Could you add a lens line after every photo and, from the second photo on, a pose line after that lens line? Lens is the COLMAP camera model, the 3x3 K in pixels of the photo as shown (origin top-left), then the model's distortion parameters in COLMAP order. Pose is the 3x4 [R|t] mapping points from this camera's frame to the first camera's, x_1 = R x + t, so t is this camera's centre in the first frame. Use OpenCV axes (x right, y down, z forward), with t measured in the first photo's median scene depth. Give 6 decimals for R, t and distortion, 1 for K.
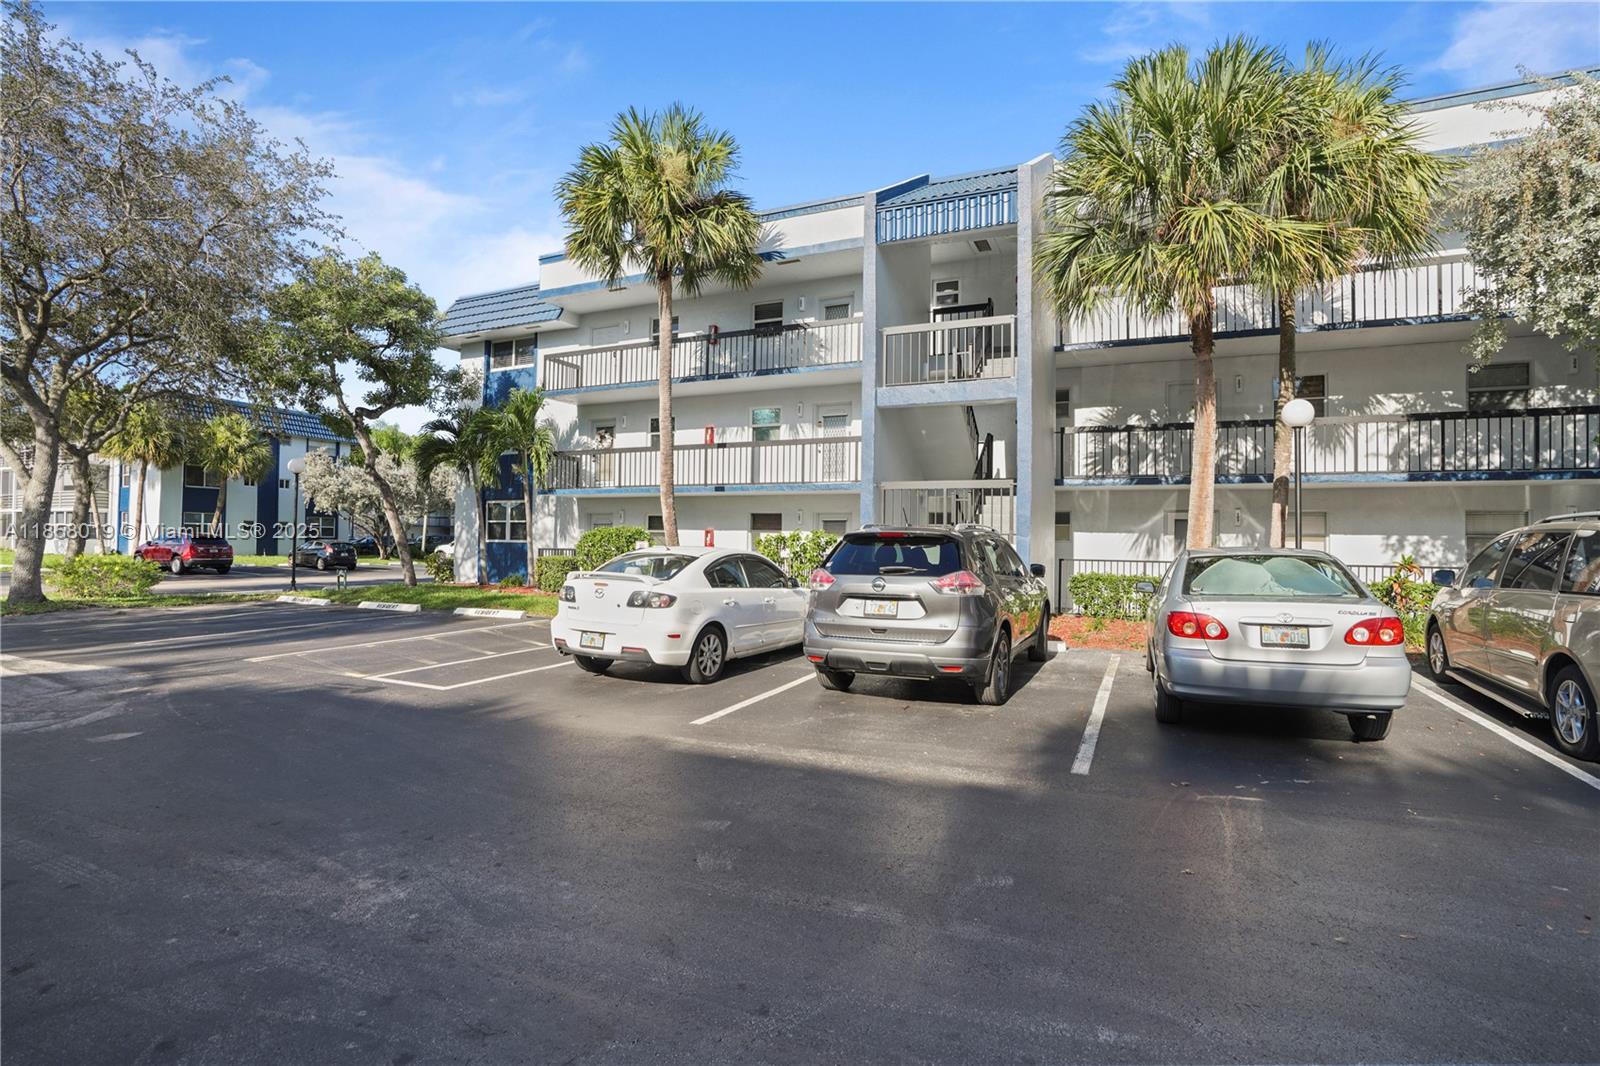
lens RADIAL K [[744.8, 0, 807.5], [0, 744.8, 535.9], [0, 0, 1]] dist [-0.050647, 0.012398]
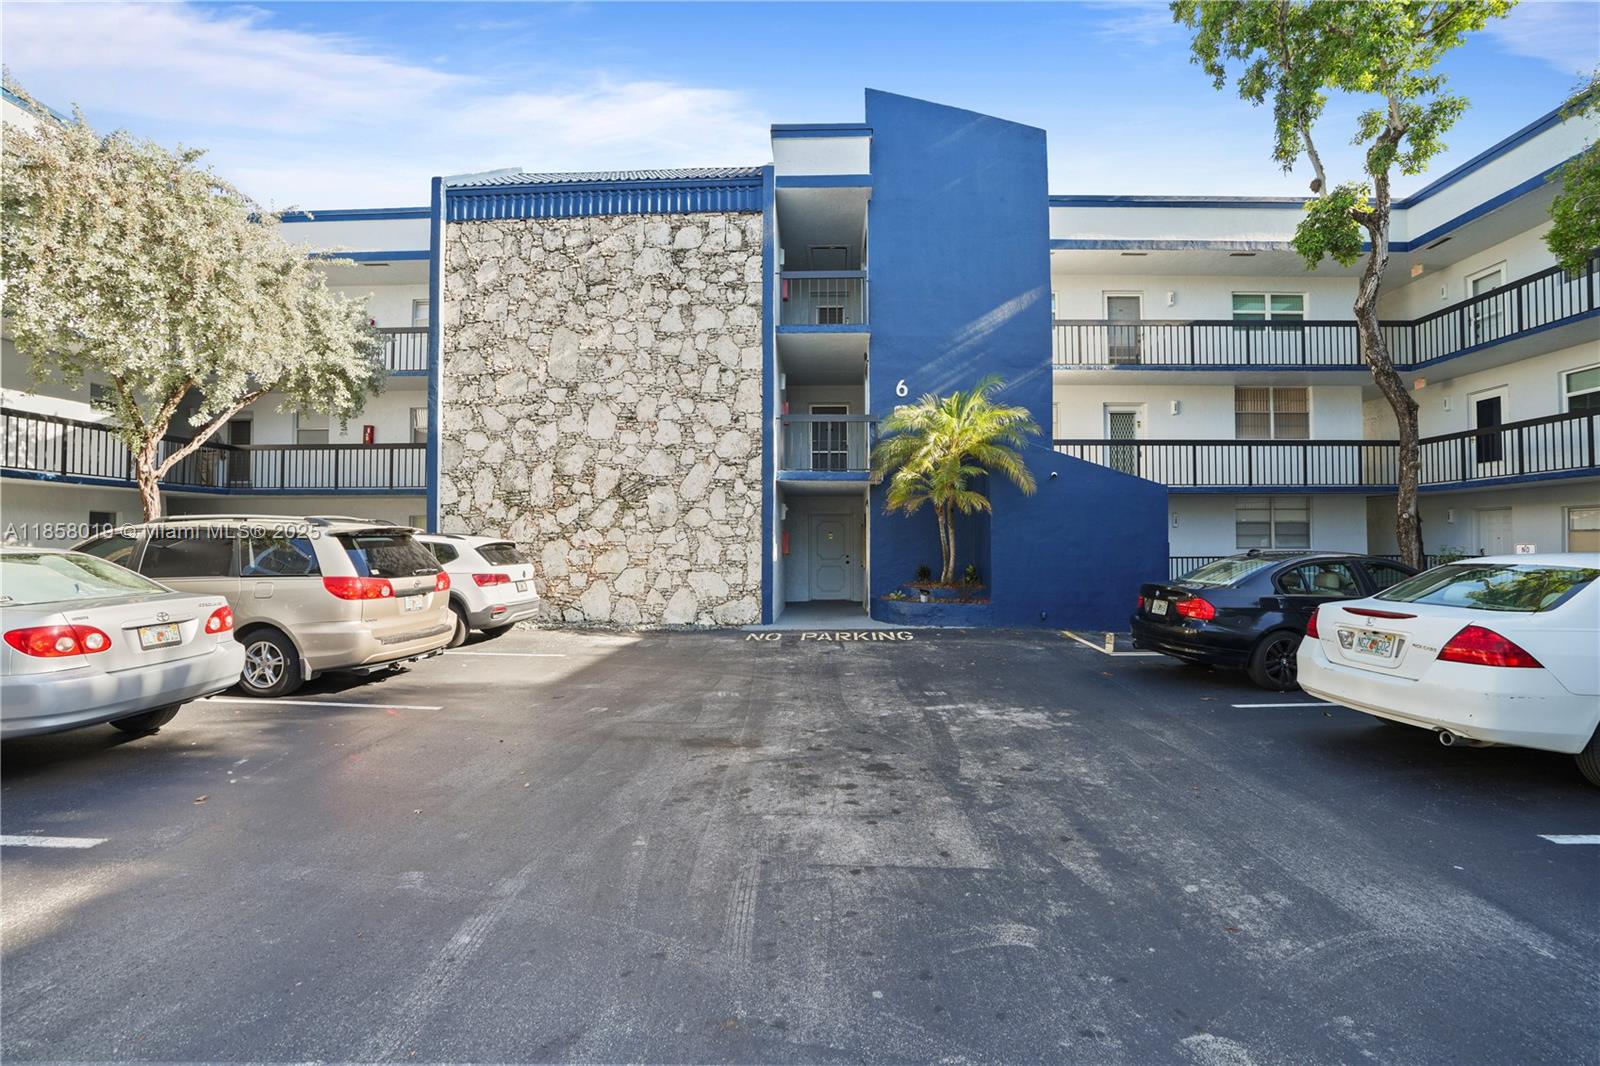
lens RADIAL K [[744.8, 0, 805.0], [0, 744.8, 533.2], [0, 0, 1]] dist [-0.050647, 0.012398]
pose [[-0.383109, 0.006191, 0.923683, -0.580545], [-0.007920, 0.999919, -0.009986, 0.003479], [-0.923669, -0.011141, -0.383029, 0.597916]]
